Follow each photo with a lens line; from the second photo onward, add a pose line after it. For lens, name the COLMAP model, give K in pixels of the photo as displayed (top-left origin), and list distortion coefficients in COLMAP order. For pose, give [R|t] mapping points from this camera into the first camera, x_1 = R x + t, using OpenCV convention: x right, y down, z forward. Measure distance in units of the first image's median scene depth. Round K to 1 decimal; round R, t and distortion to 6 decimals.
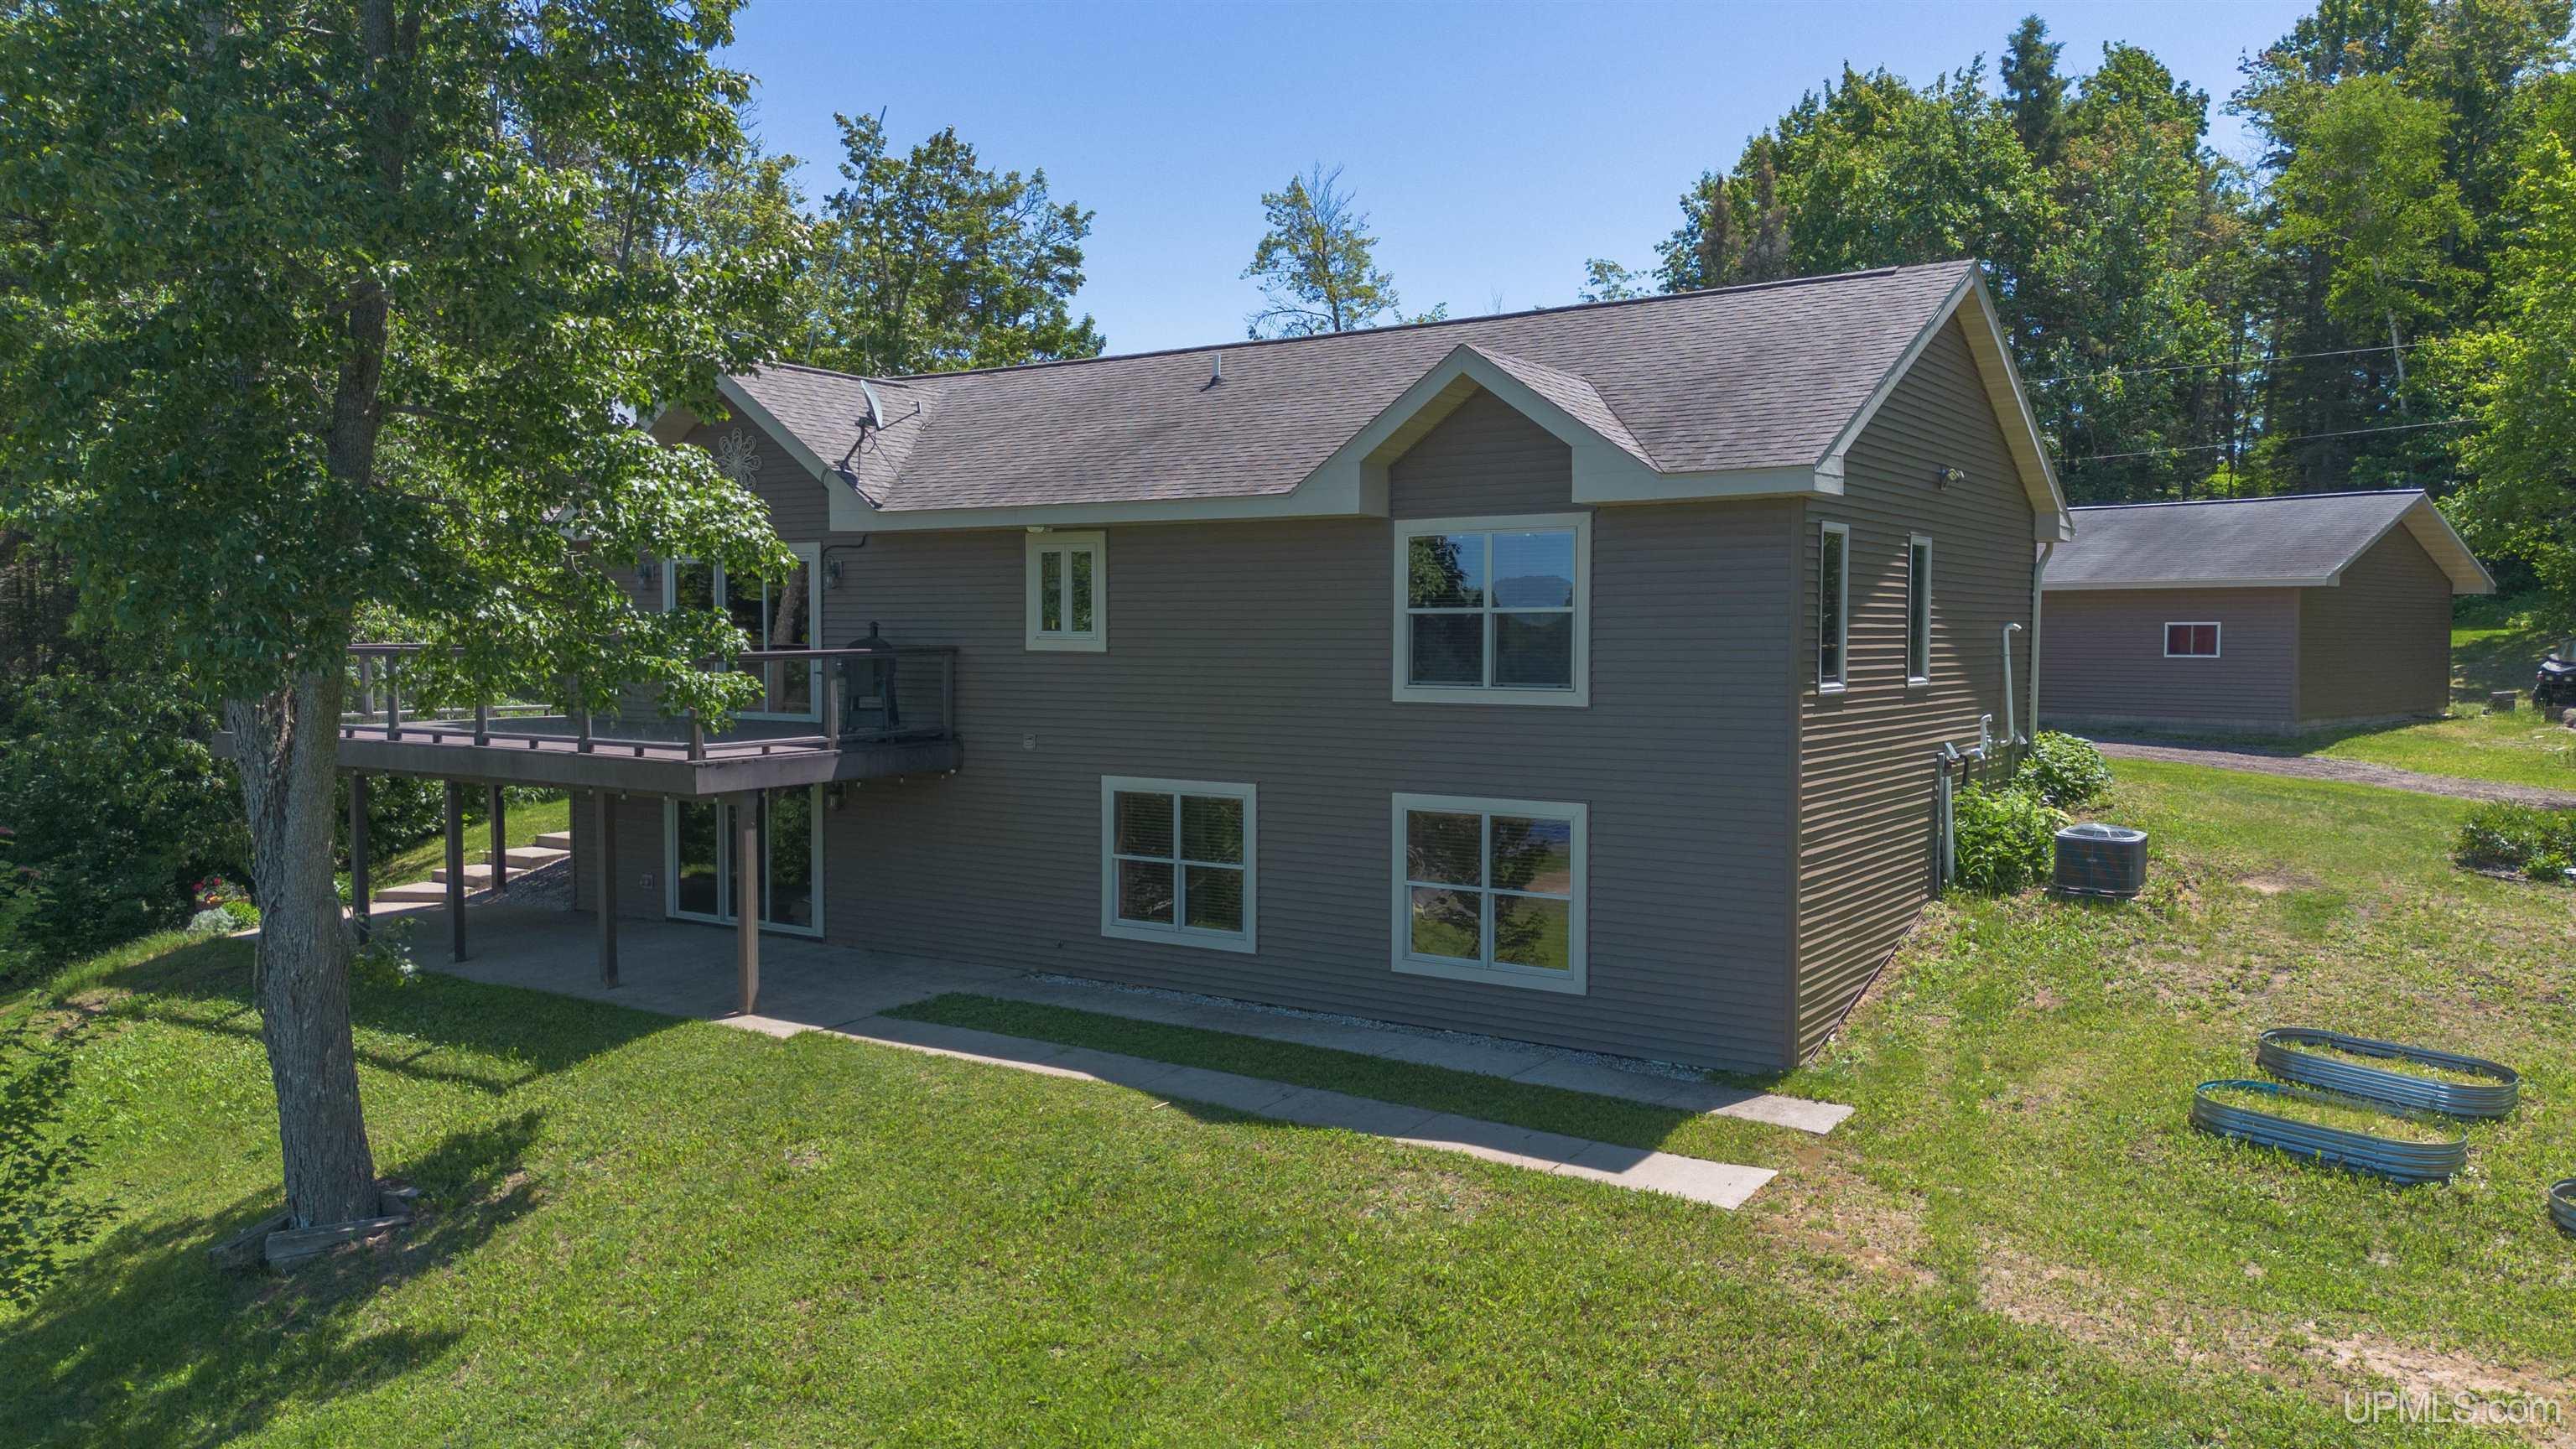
lens RADIAL K [[1828.3, 0, 1288.0], [0, 1828.3, 724.5], [0, 0, 1]] dist [0.094539, -0.095129]
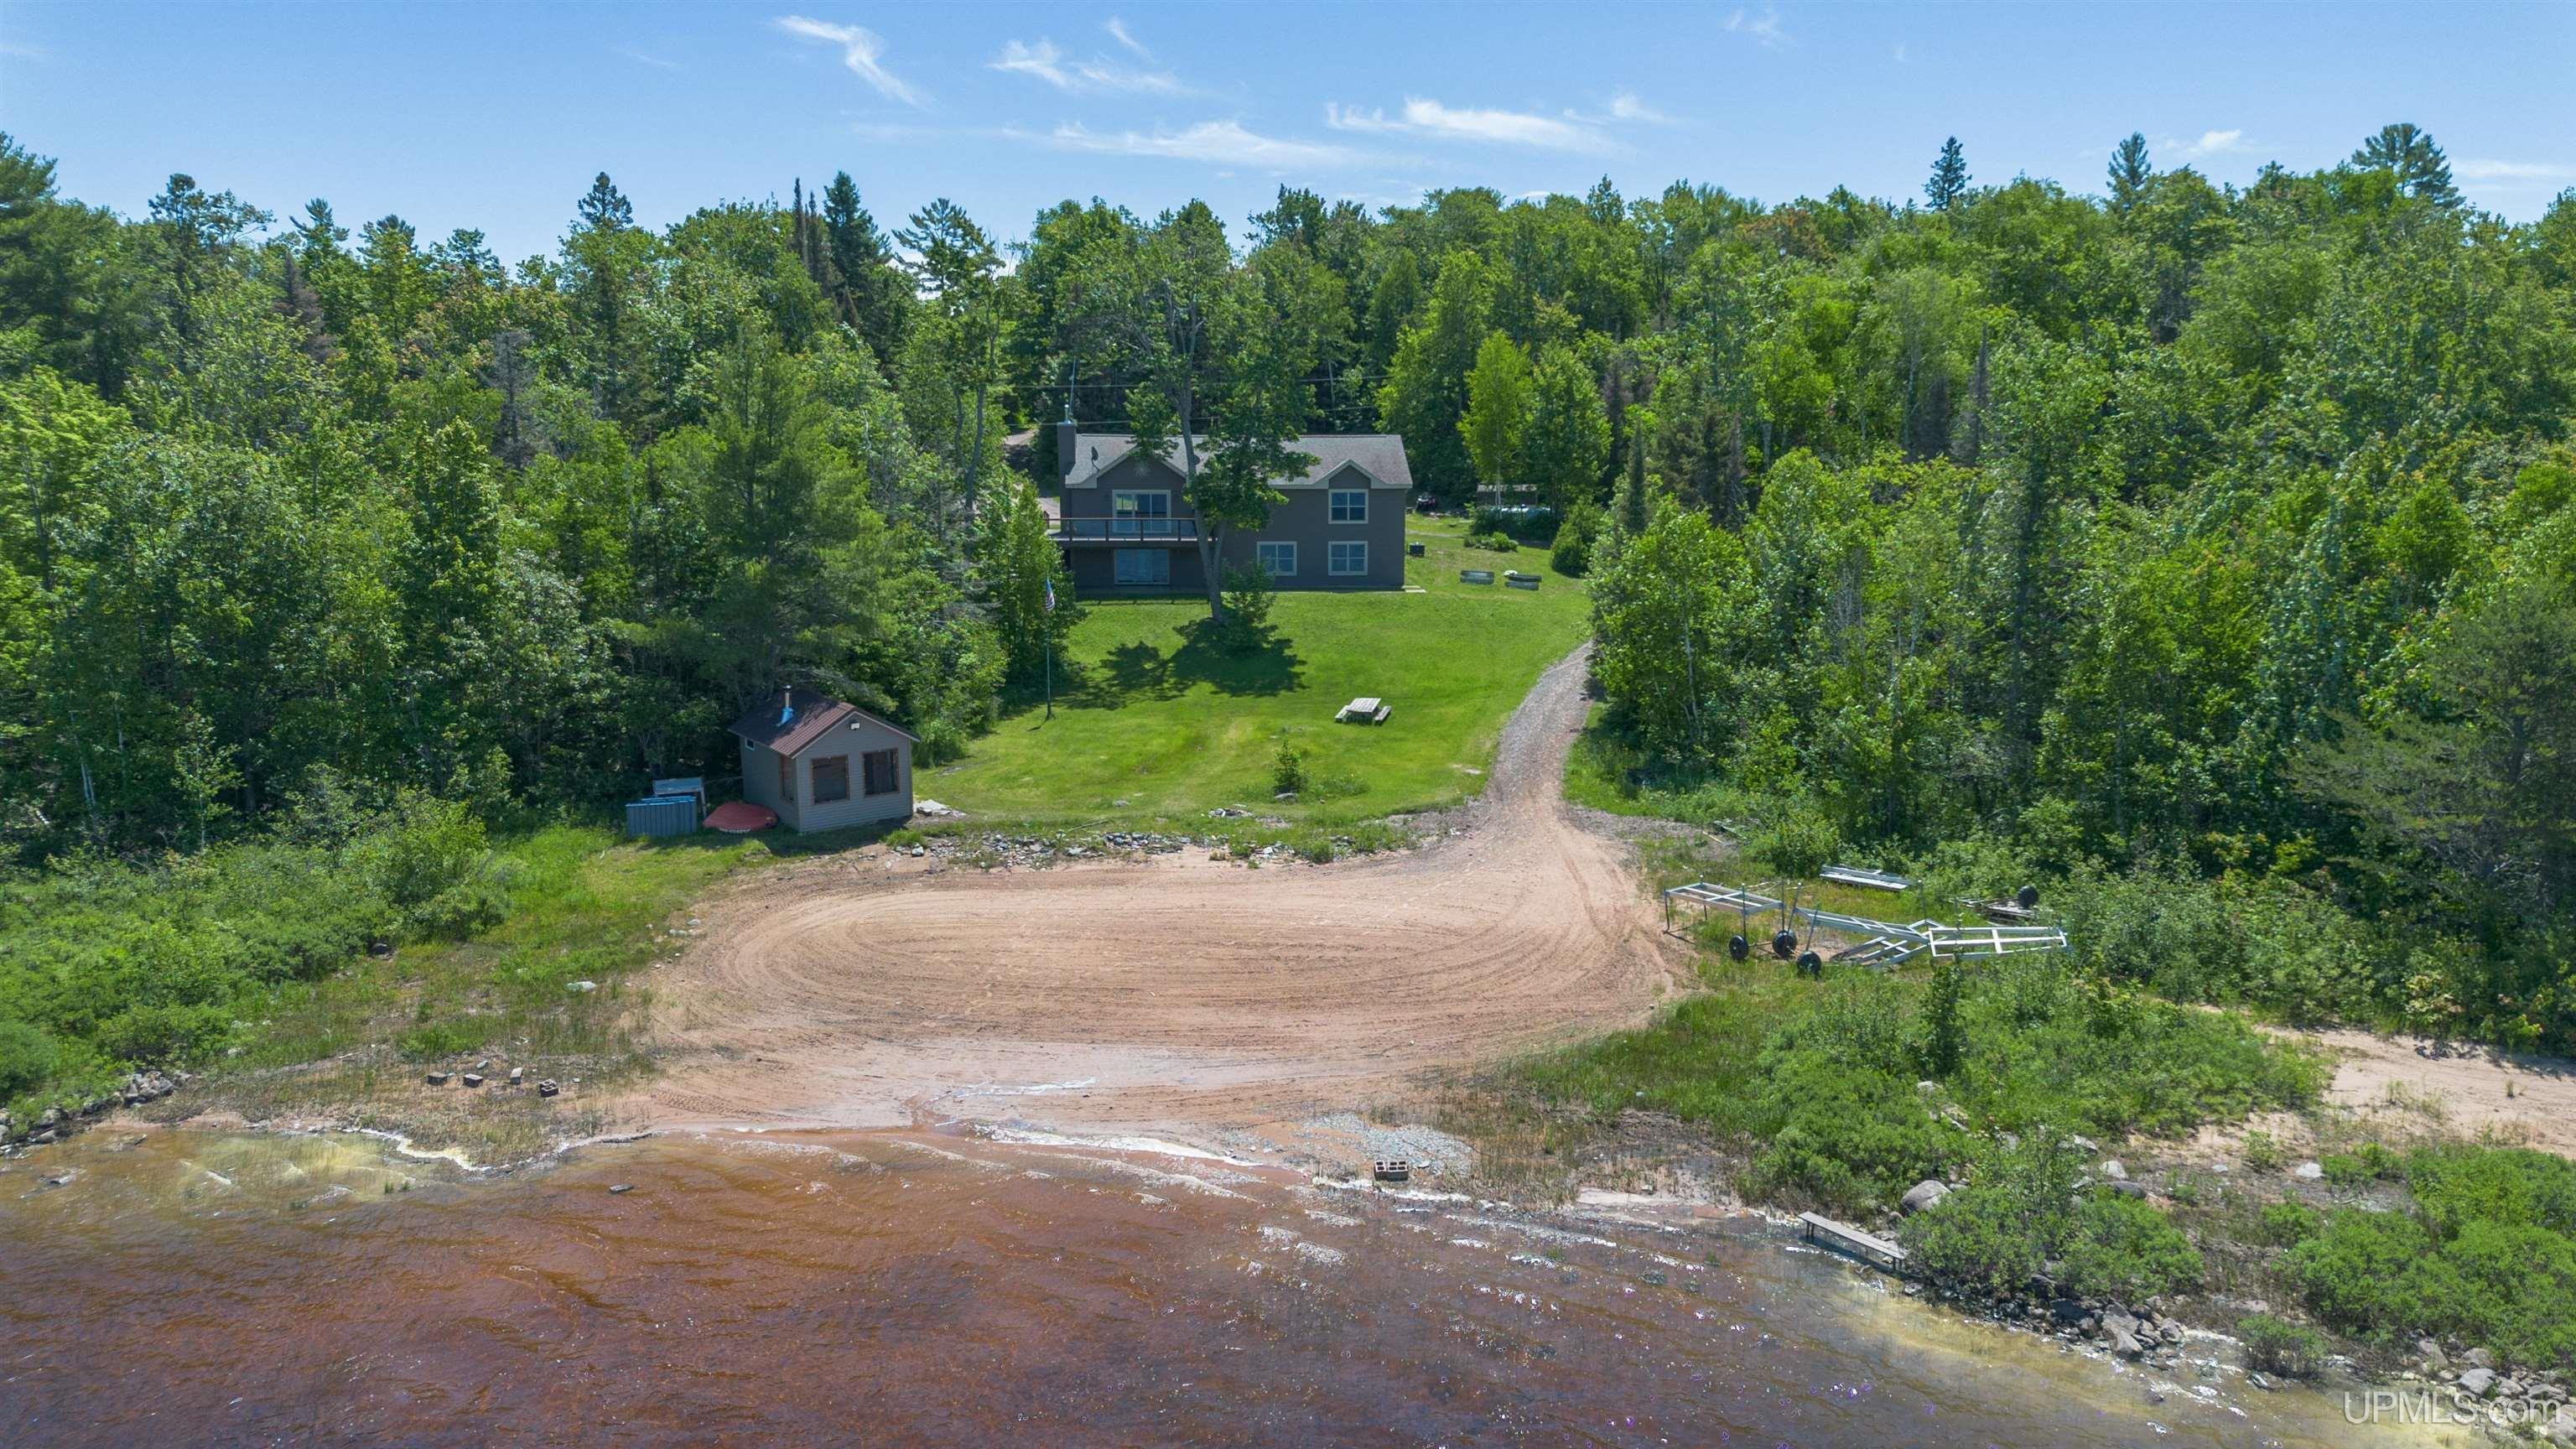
lens RADIAL K [[1828.3, 0, 1288.0], [0, 1828.3, 724.5], [0, 0, 1]] dist [0.094539, -0.095129]
pose [[0.785312, -0.100141, 0.610948, -3.003470], [0.030265, 0.991861, 0.123675, -0.086204], [-0.618360, -0.078633, 0.781951, -2.817118]]
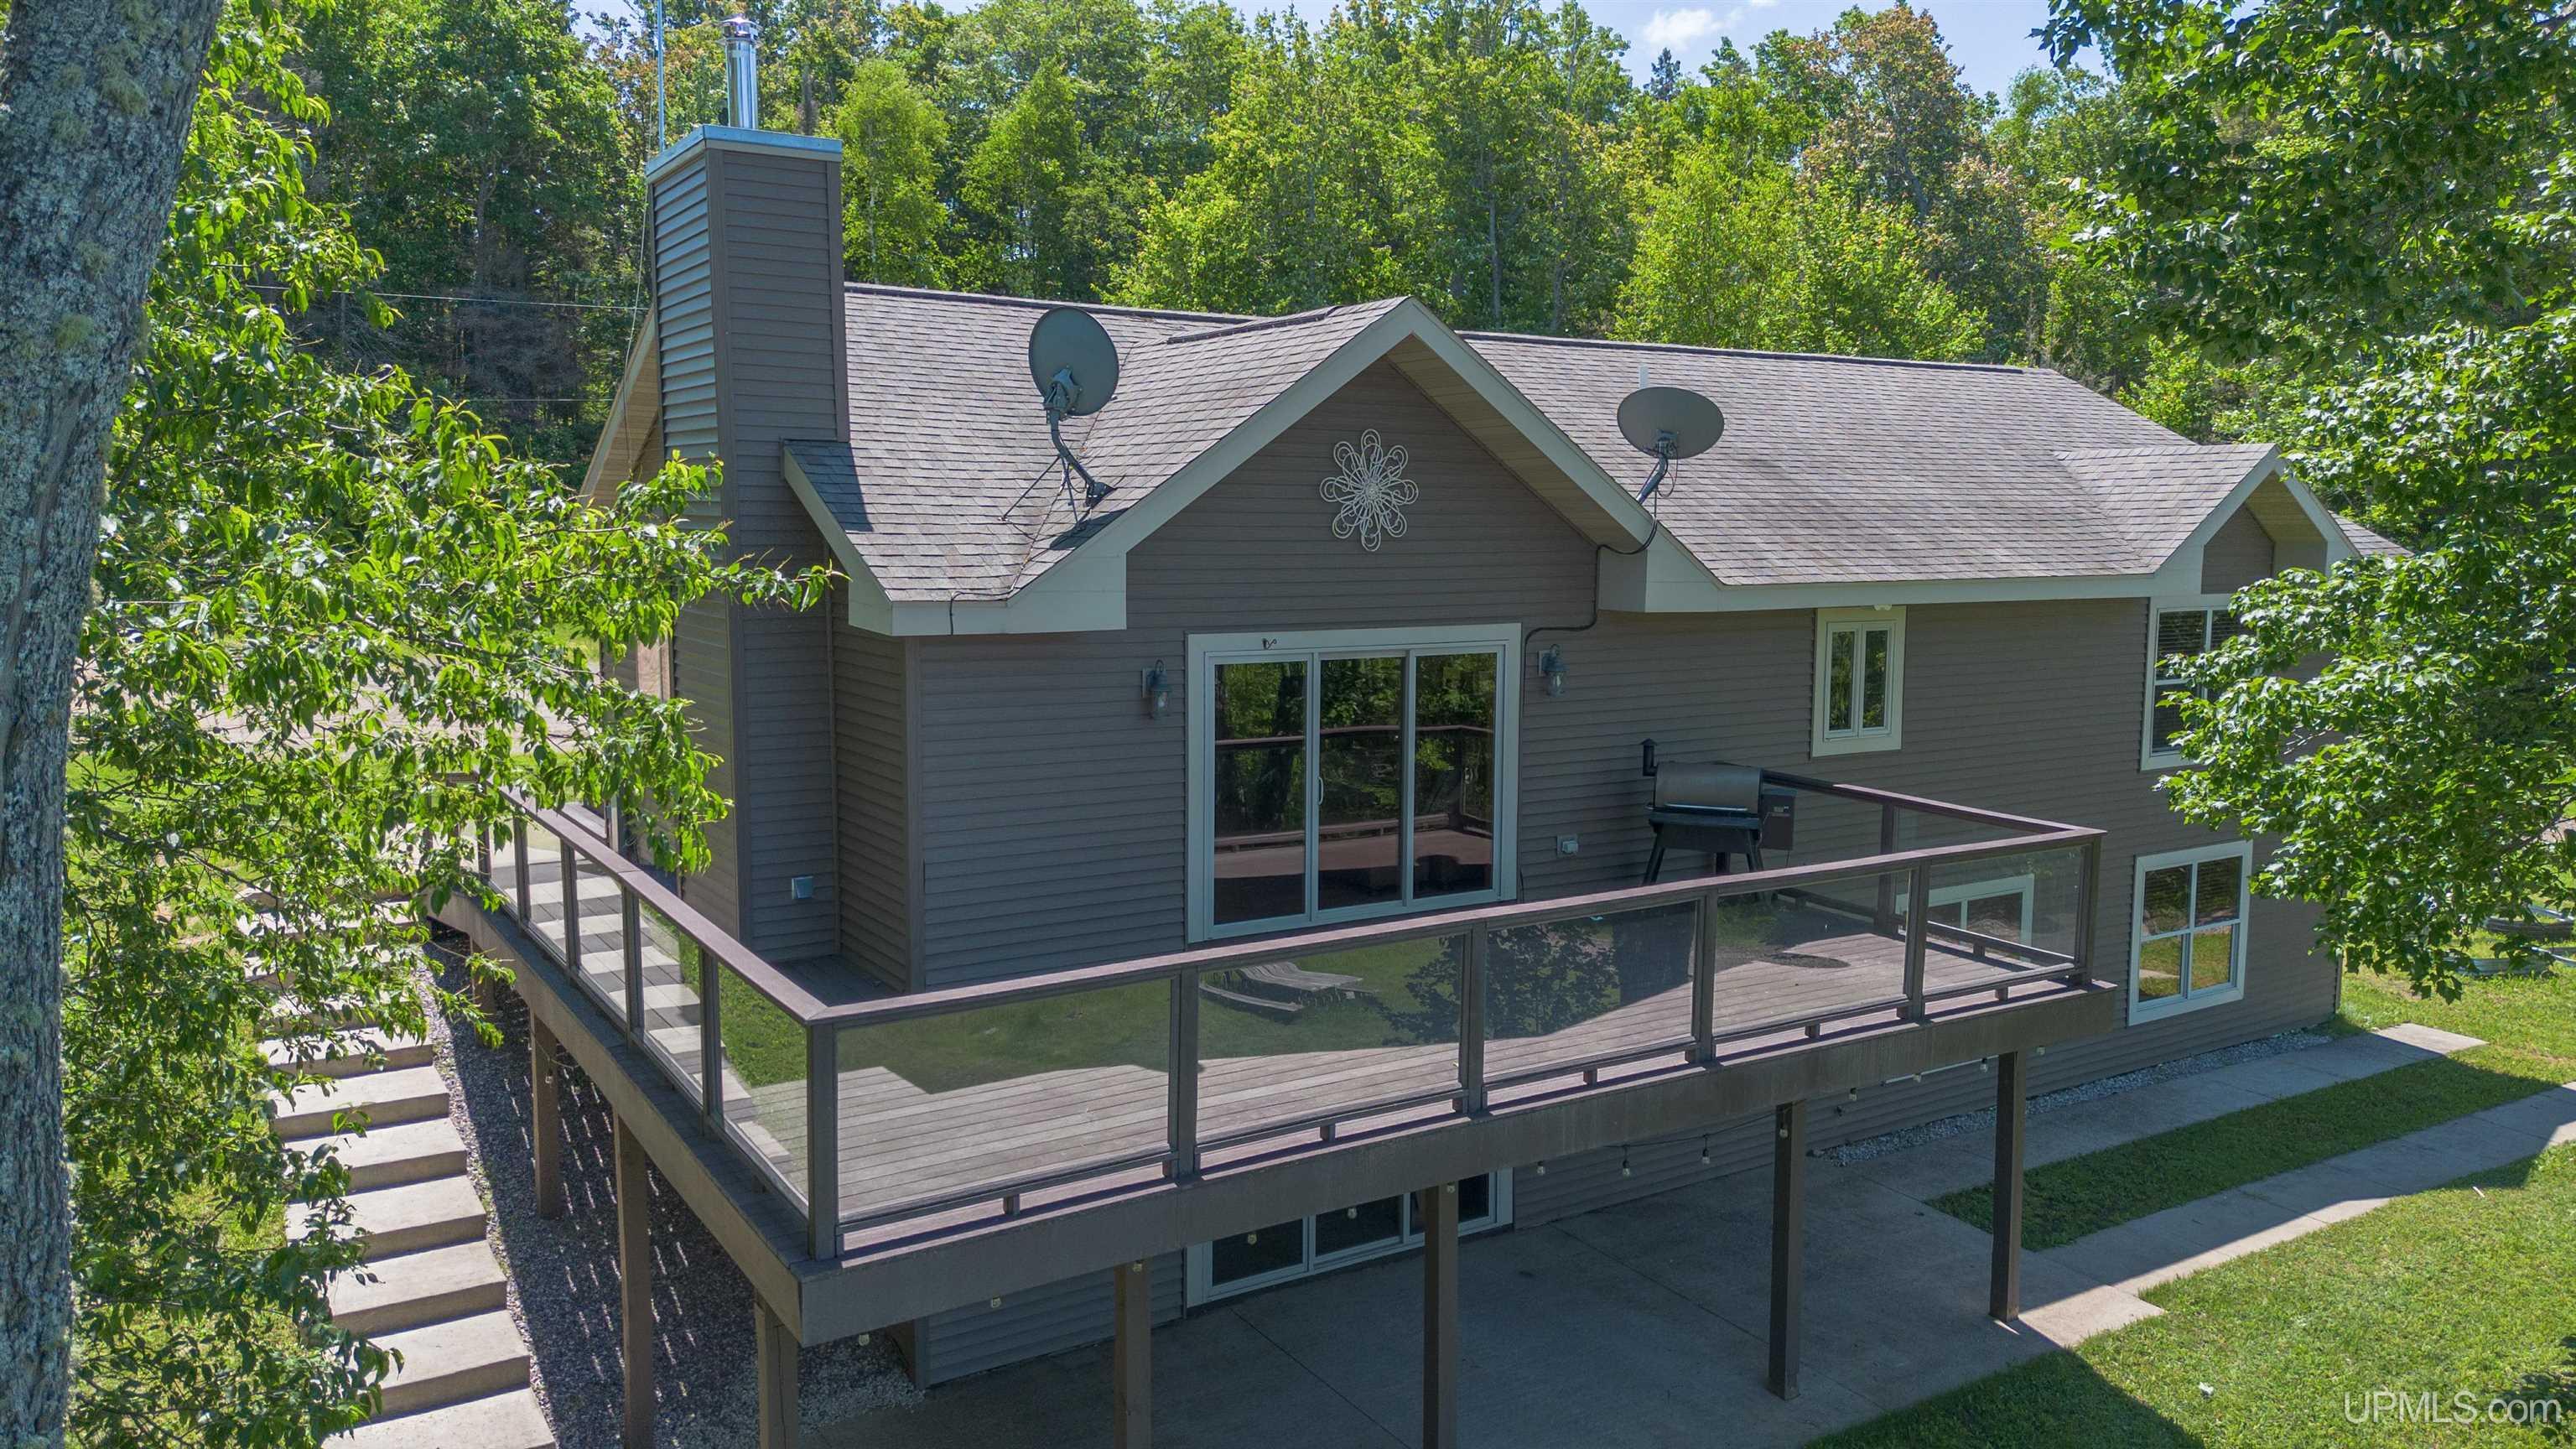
lens RADIAL K [[1828.3, 0, 1288.0], [0, 1828.3, 724.5], [0, 0, 1]] dist [0.094539, -0.095129]
pose [[0.396717, -0.103720, 0.912062, -0.974790], [0.045860, 0.994595, 0.093158, -0.141894], [-0.916795, 0.004870, 0.399329, 0.912193]]
